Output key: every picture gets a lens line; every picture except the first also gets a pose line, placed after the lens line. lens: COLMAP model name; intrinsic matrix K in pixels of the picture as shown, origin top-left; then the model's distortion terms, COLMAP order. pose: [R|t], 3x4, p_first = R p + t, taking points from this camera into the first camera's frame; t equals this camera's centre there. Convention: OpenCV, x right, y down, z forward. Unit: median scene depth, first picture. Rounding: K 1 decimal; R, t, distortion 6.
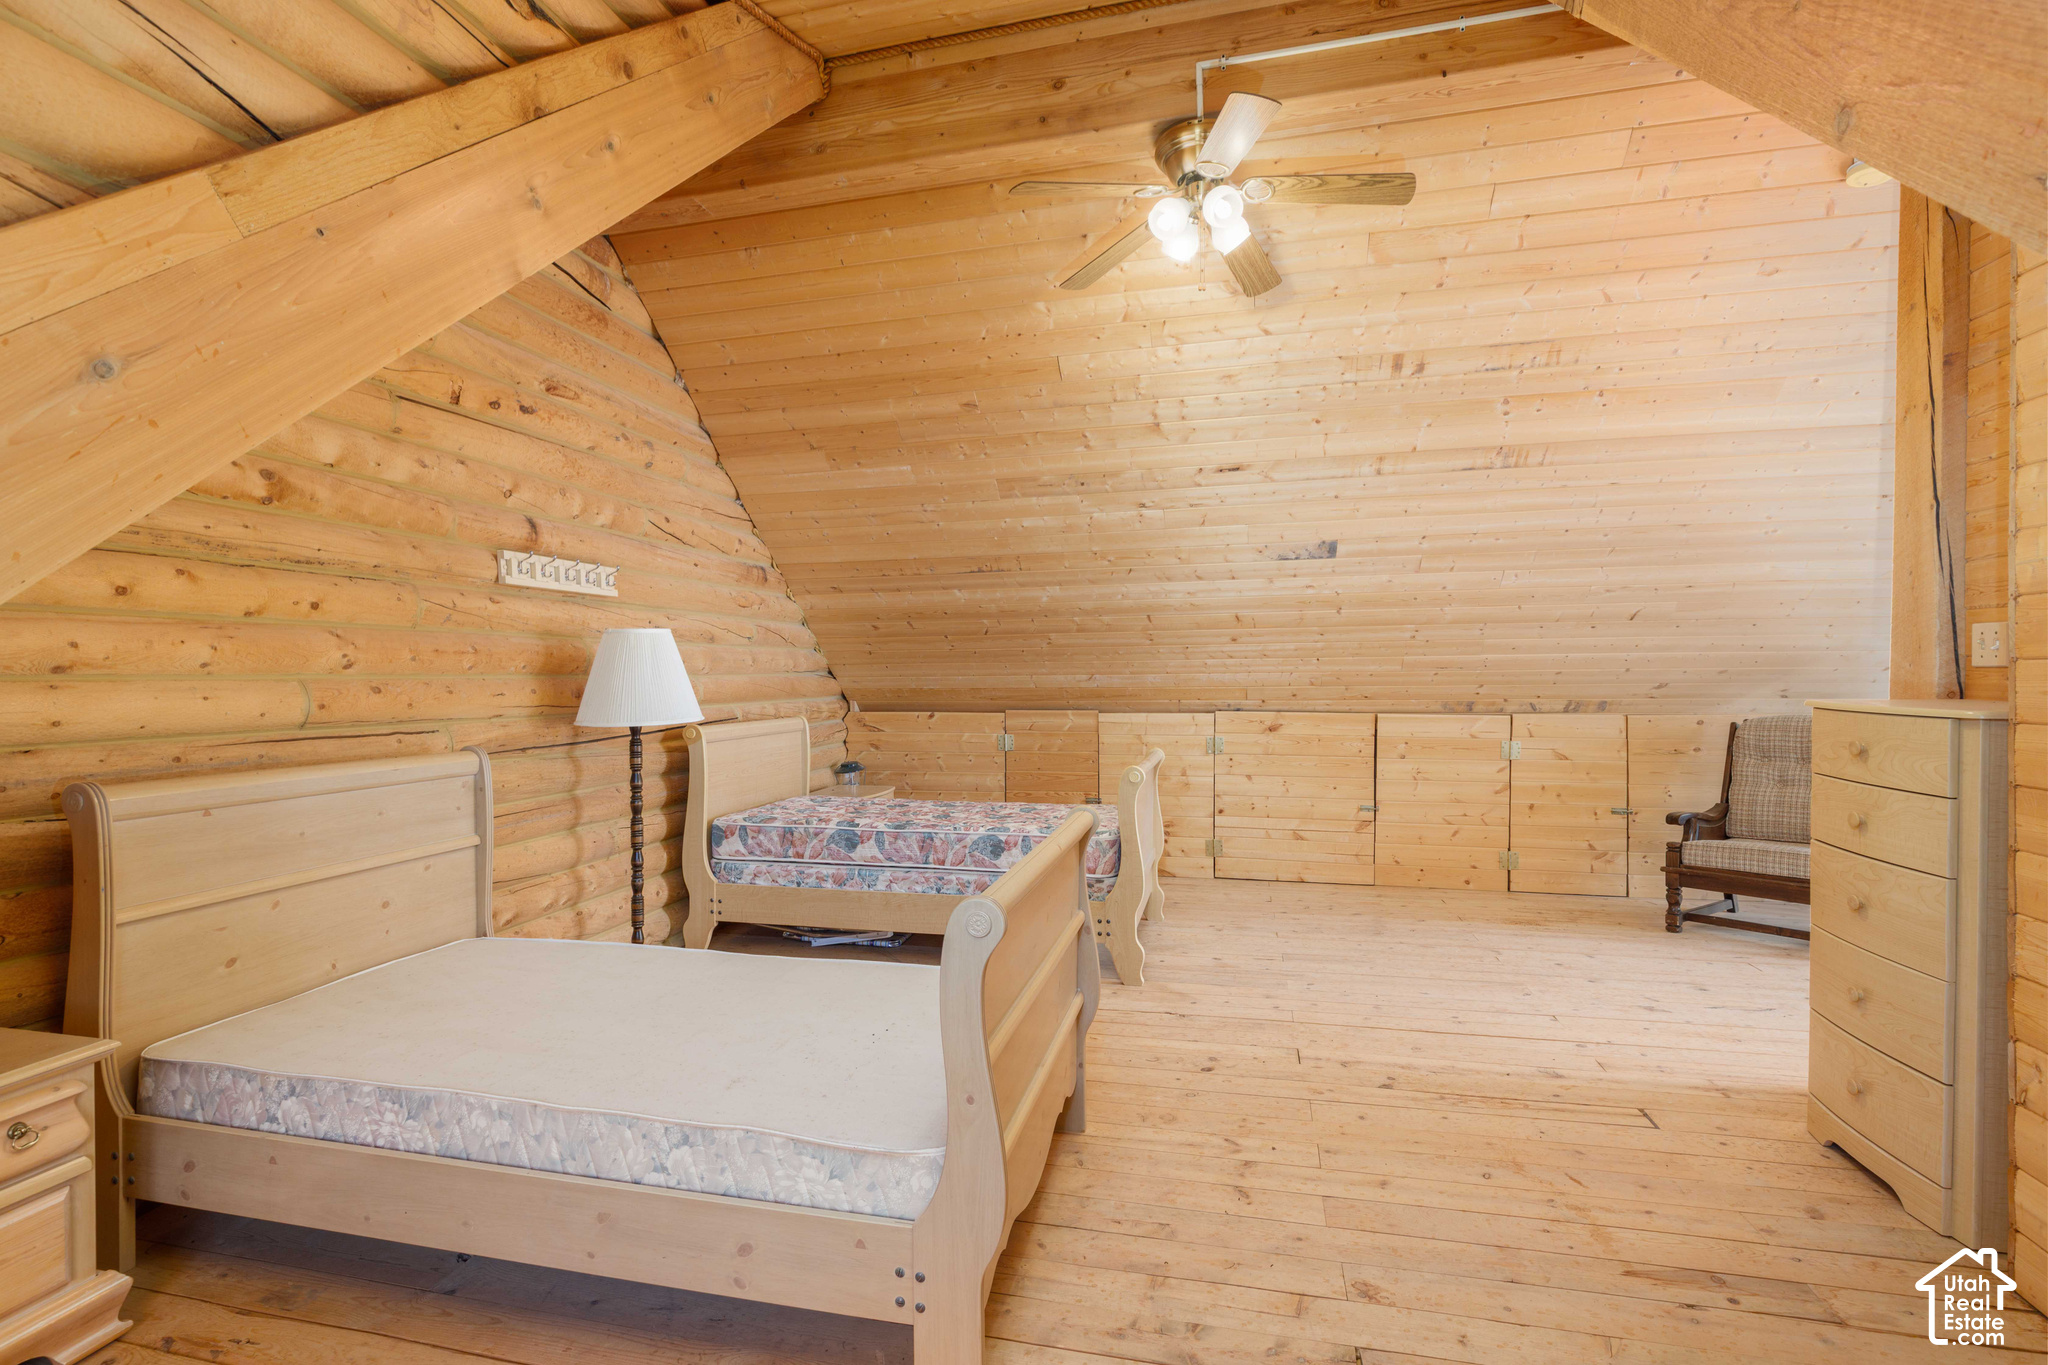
lens RADIAL K [[947.6, 0, 1024.0], [0, 947.6, 682.5], [0, 0, 1]] dist [0.000525, -0.000112]
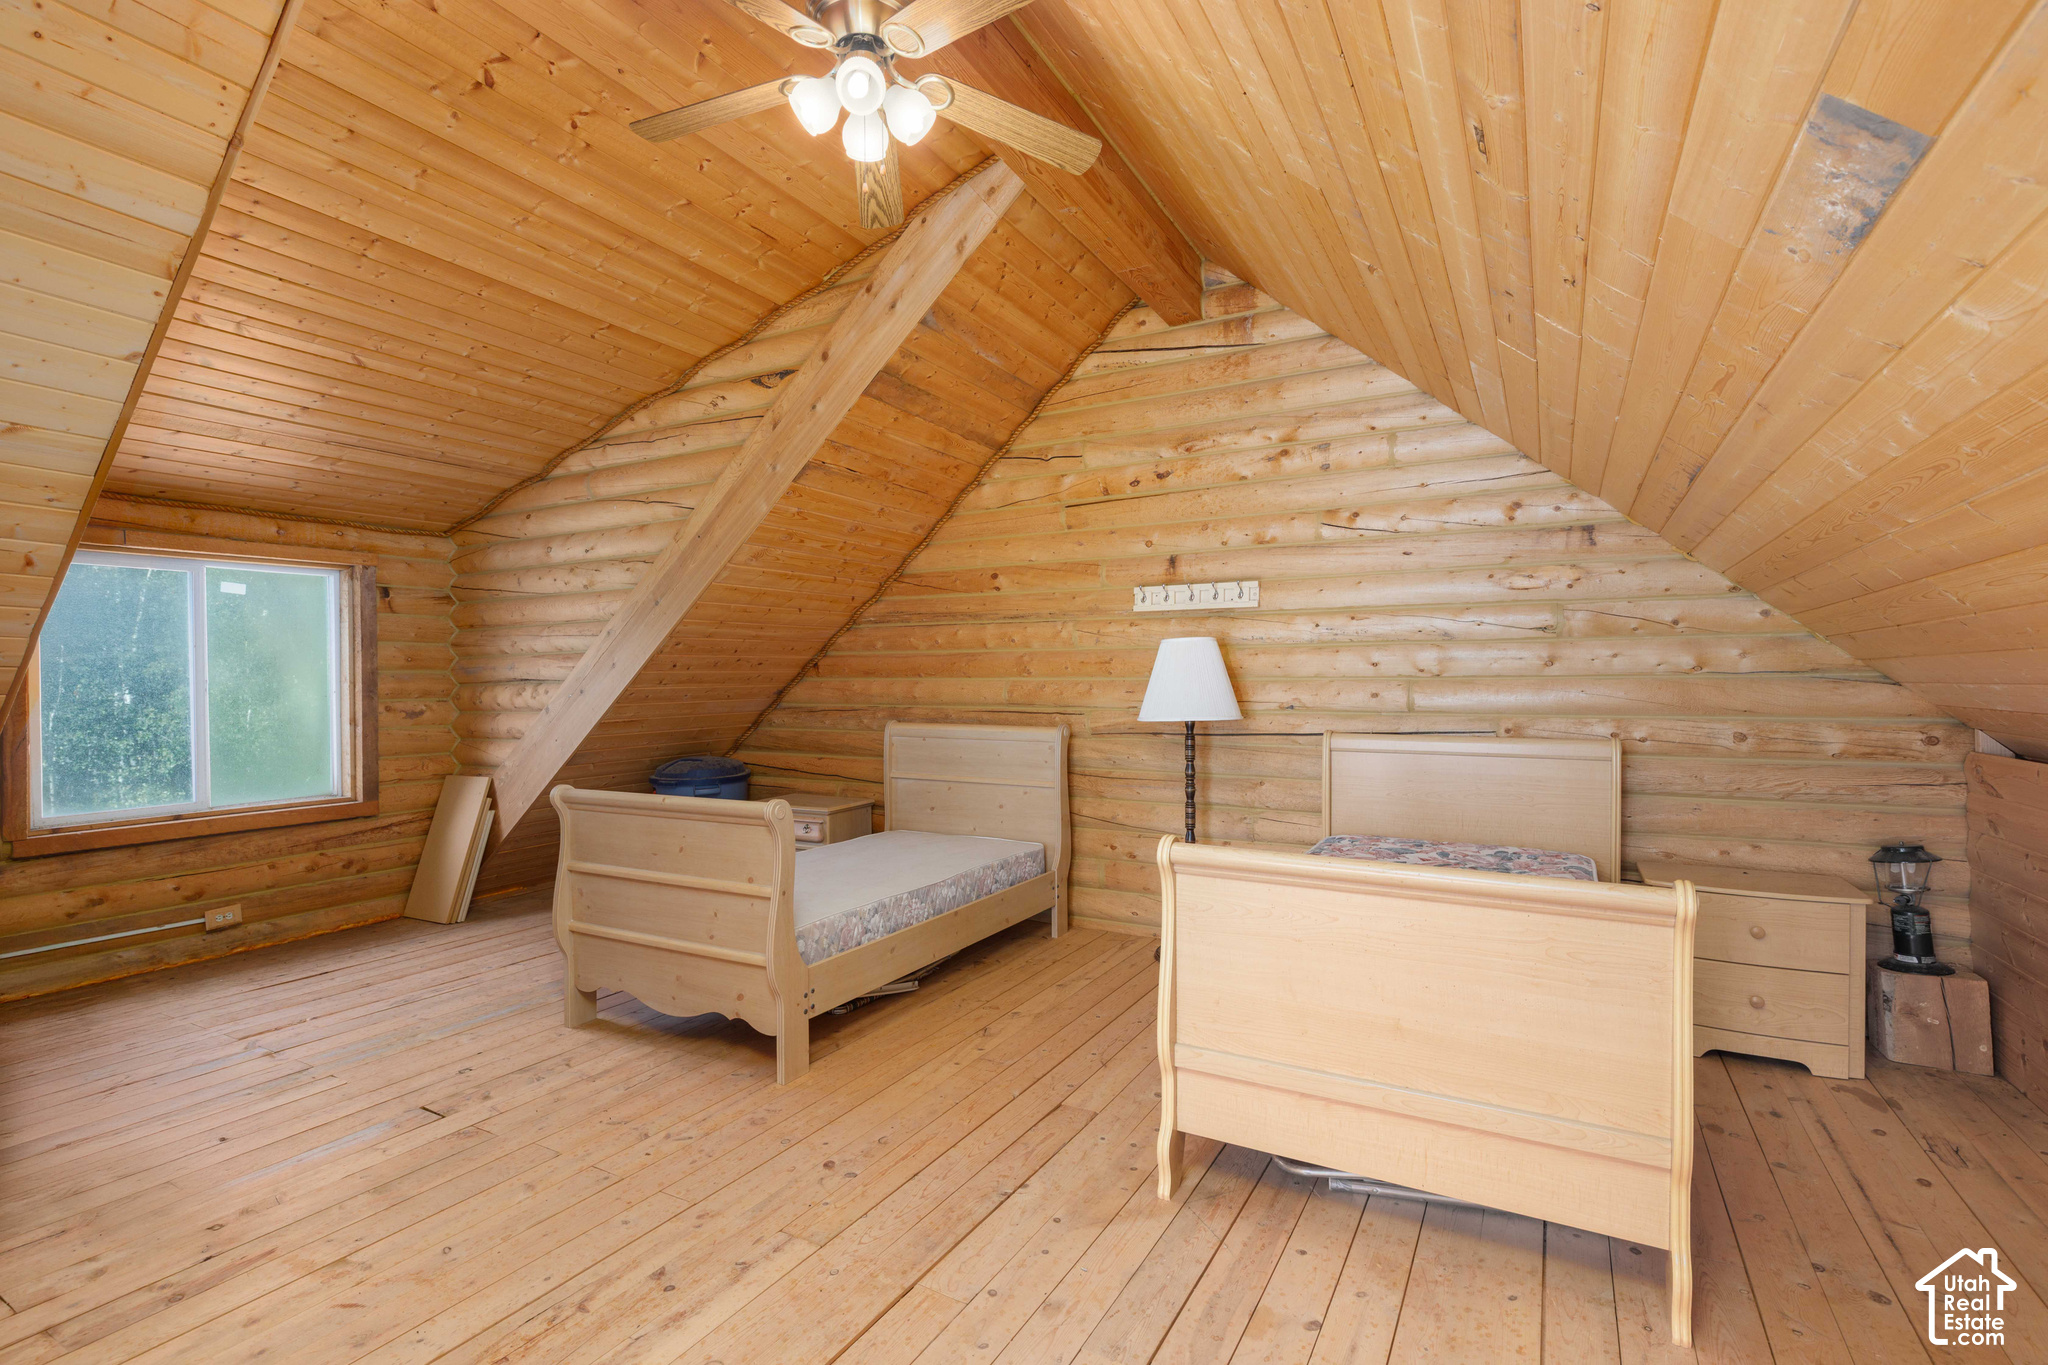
lens RADIAL K [[947.6, 0, 1024.0], [0, 947.6, 682.5], [0, 0, 1]] dist [0.000525, -0.000112]
pose [[-0.273736, 0.017358, -0.961648, 0.887211], [-0.001861, 0.999826, 0.018577, -0.028430], [0.961803, 0.006875, -0.273656, 1.313783]]
